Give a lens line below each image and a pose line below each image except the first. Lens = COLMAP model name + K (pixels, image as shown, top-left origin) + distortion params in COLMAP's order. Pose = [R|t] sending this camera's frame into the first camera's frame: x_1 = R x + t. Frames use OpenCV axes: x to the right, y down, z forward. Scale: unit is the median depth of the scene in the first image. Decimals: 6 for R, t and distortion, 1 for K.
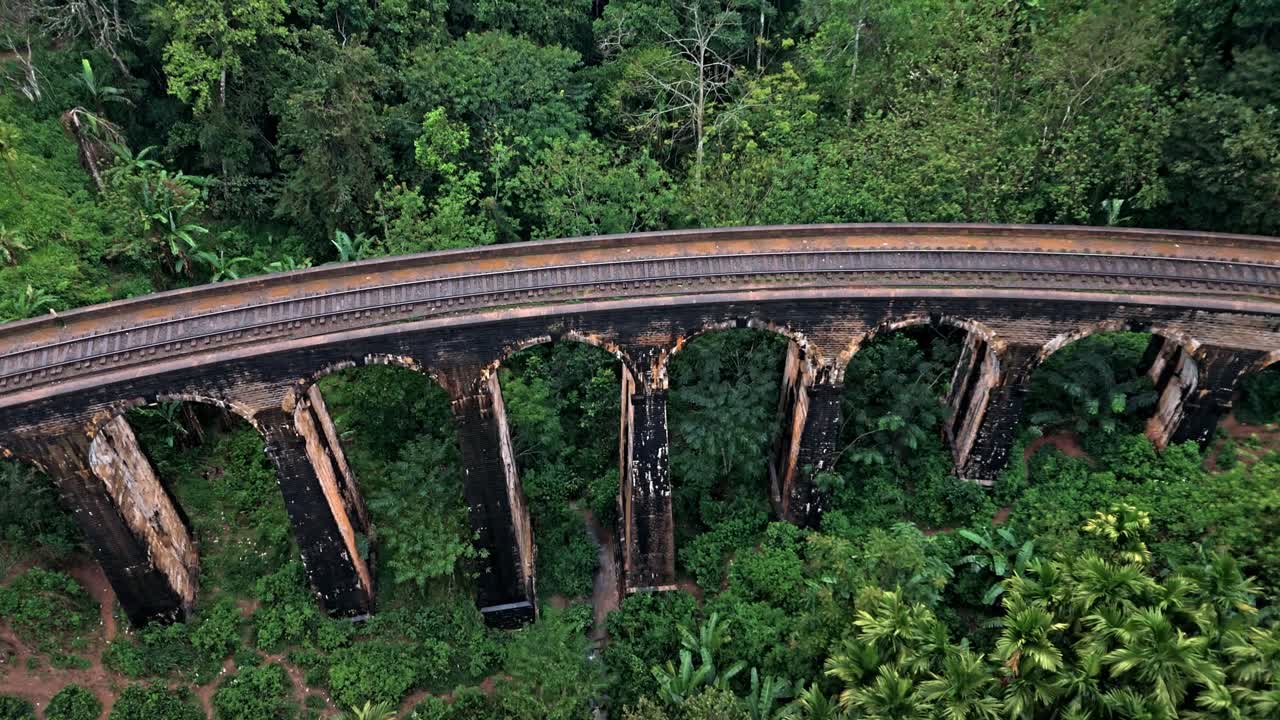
lens RADIAL K [[940.9, 0, 639.7], [0, 940.9, 350.9], [0, 0, 1]] dist [0.045741, -0.028171]
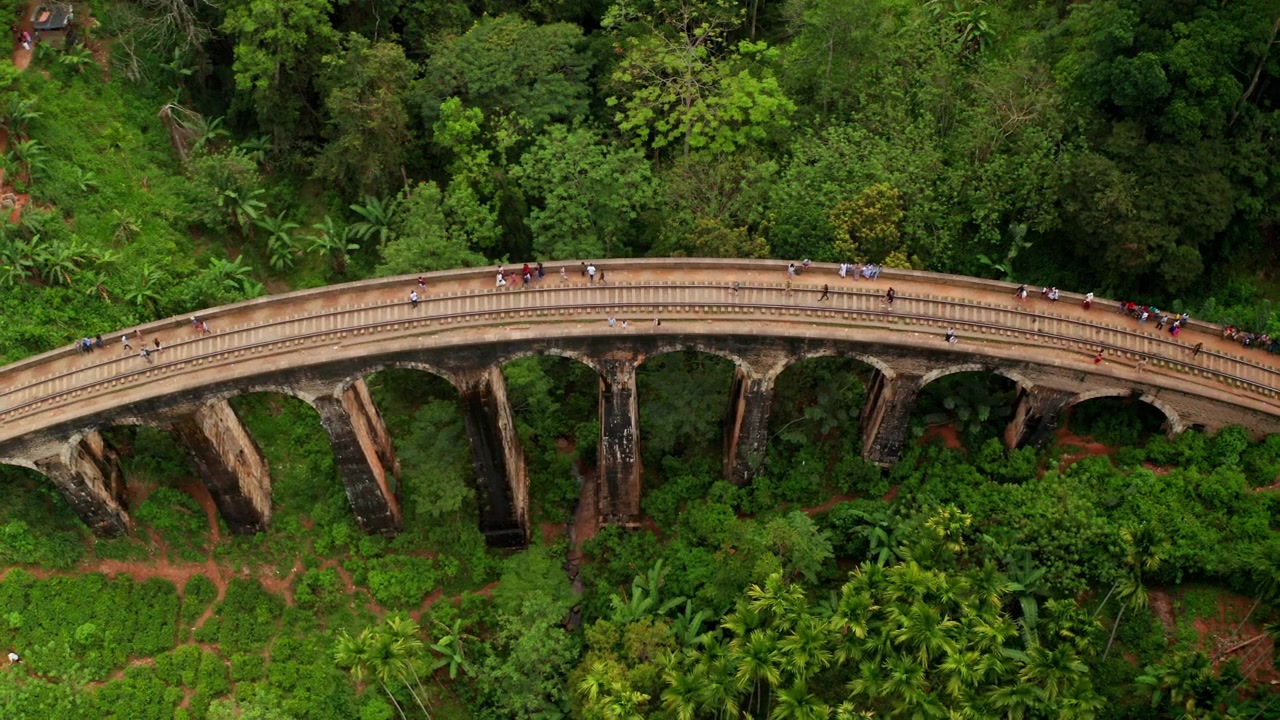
lens RADIAL K [[1014.1, 0, 614.3], [0, 1014.1, 313.1], [0, 0, 1]] dist [-0.198669, 0.002463]
pose [[0.997950, 0.042996, -0.047406, 0.063687], [-0.035911, 0.989313, 0.141314, -0.235186], [0.052976, -0.139322, 0.988829, -0.294099]]
